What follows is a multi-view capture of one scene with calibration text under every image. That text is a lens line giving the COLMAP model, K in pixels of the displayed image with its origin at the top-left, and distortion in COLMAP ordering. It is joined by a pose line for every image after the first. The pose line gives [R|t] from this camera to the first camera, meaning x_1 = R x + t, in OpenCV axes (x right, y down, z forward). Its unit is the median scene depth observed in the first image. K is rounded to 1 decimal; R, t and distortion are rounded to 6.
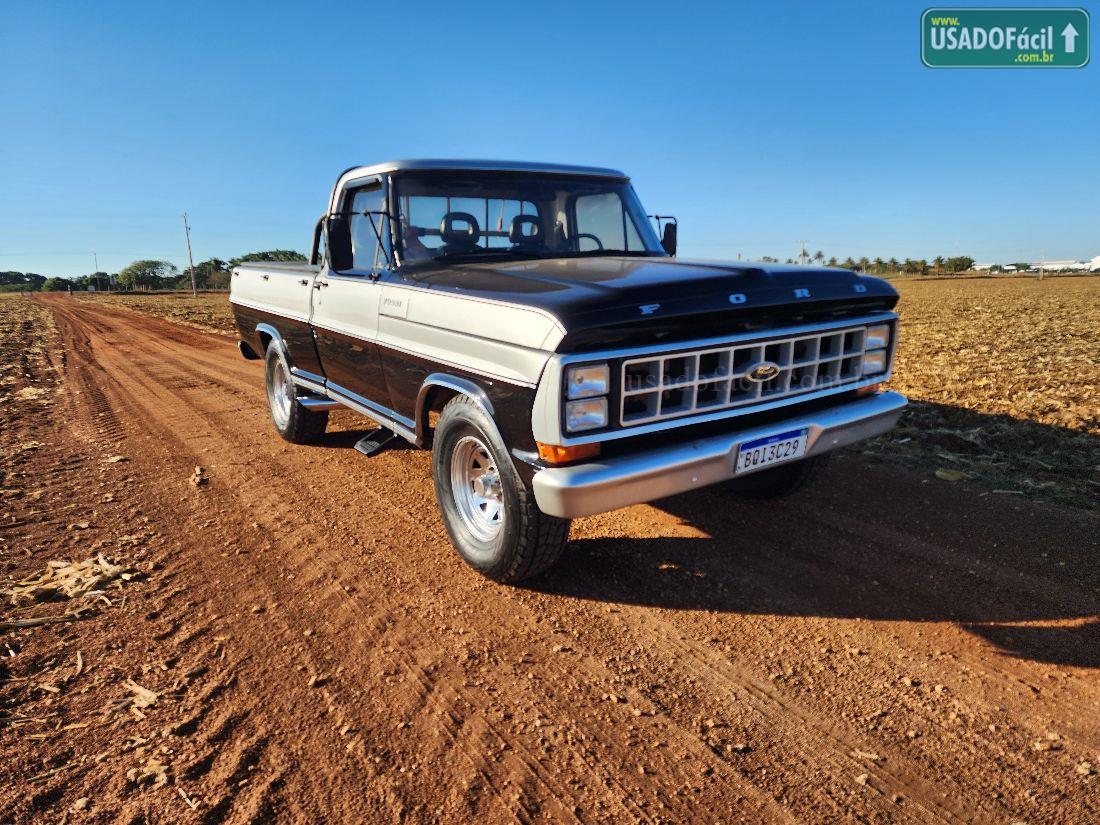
lens RADIAL K [[731.0, 0, 546.2], [0, 731.0, 400.9], [0, 0, 1]] dist [0.066869, -0.027546]
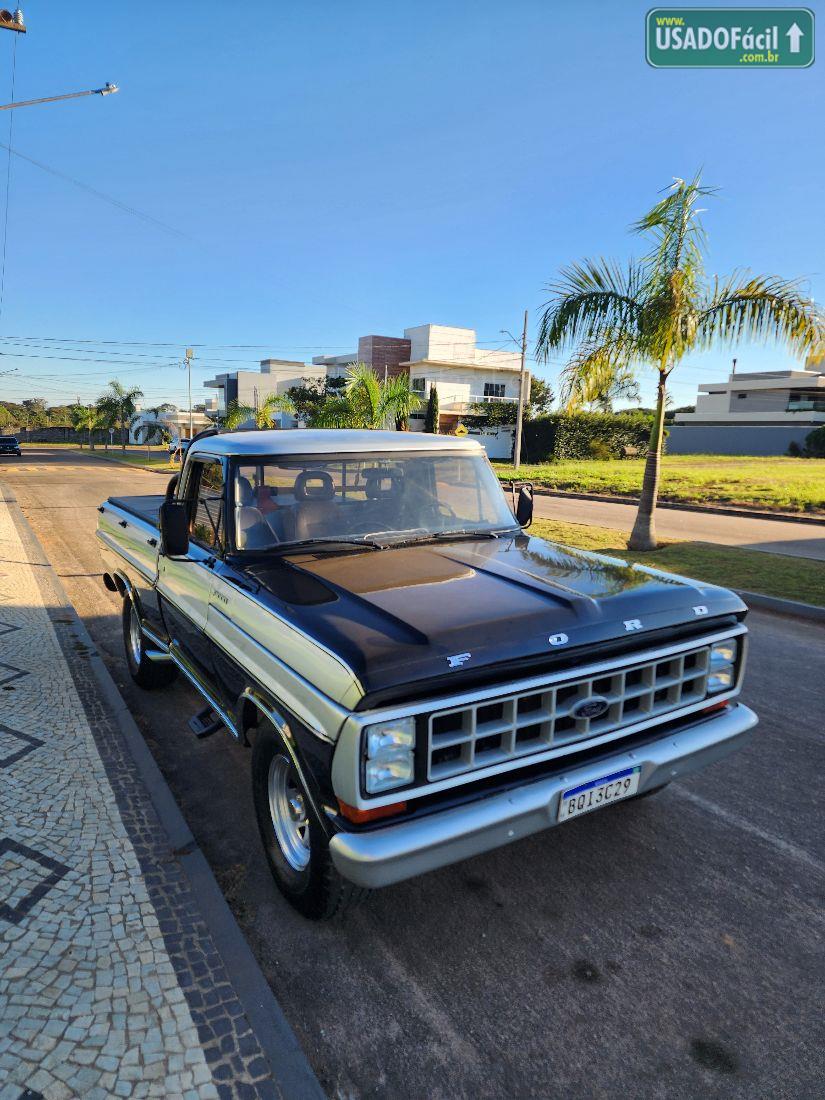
lens RADIAL K [[731.0, 0, 417.1], [0, 731.0, 524.7], [0, 0, 1]] dist [0.066869, -0.027546]
pose [[0.998681, 0.026535, -0.043960, 0.106901], [-0.028865, 0.998164, -0.053248, -0.214782], [0.042466, 0.054446, 0.997613, 0.034455]]
